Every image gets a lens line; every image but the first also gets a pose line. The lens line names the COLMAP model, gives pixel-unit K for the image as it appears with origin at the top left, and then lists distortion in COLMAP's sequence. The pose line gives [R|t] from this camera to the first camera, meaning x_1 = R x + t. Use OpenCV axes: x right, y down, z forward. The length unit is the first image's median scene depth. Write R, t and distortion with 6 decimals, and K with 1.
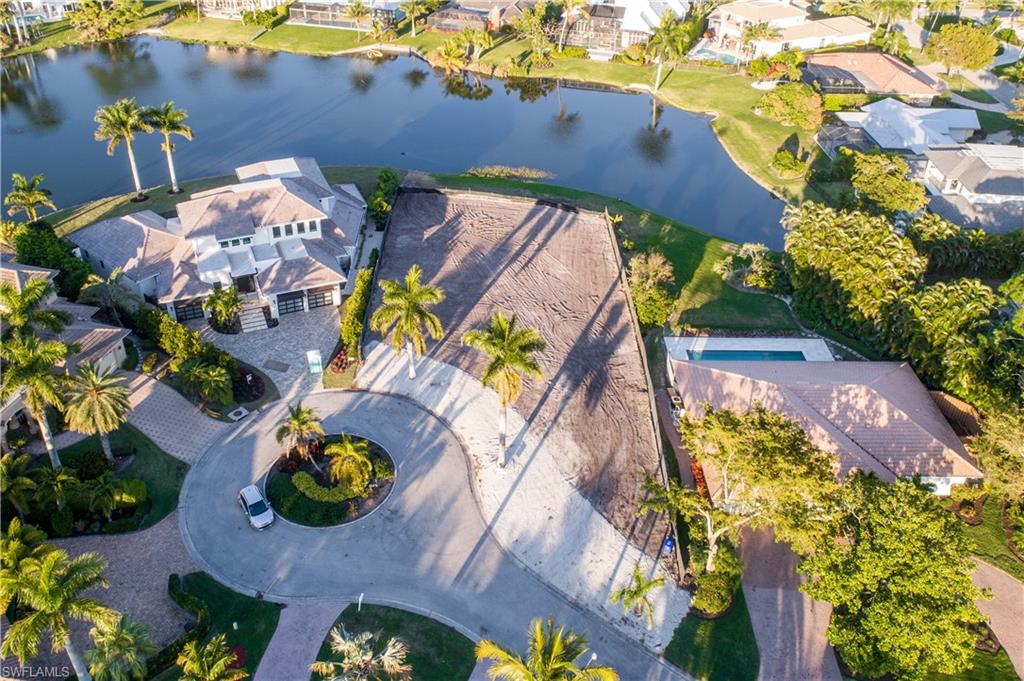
lens RADIAL K [[813.3, 0, 512.0], [0, 813.3, 340.5], [0, 0, 1]] dist [-0.005952, 0.003554]
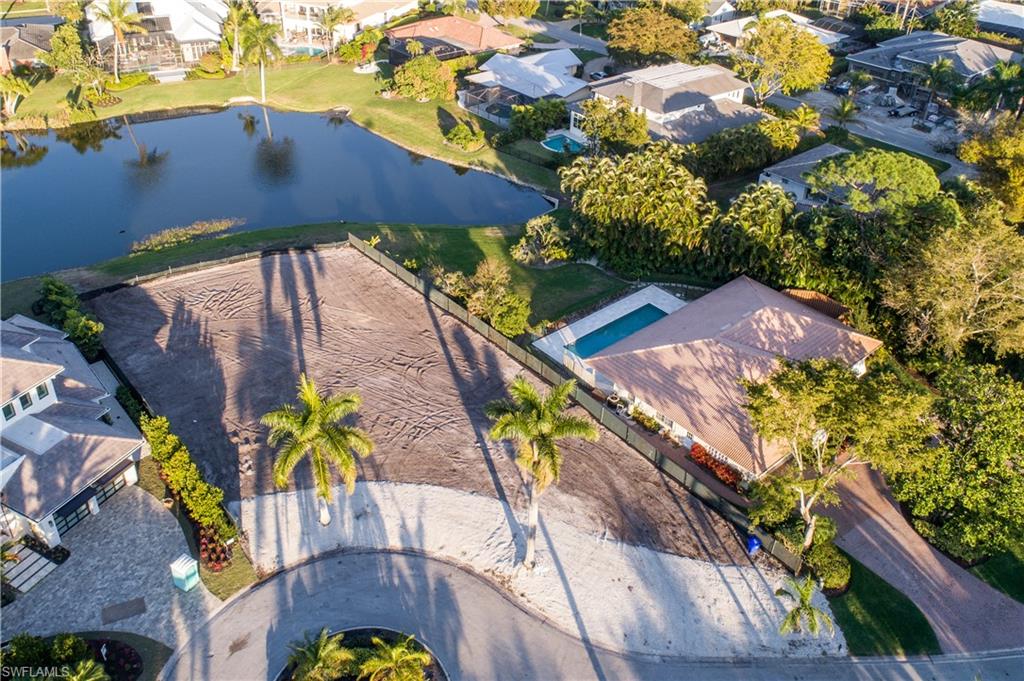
lens RADIAL K [[813.3, 0, 512.0], [0, 813.3, 340.5], [0, 0, 1]] dist [-0.005952, 0.003554]
pose [[0.766834, -0.373951, 0.521656, -0.281812], [0.374552, 0.920725, 0.109435, -0.108748], [-0.521226, 0.111469, 0.846108, 0.255026]]
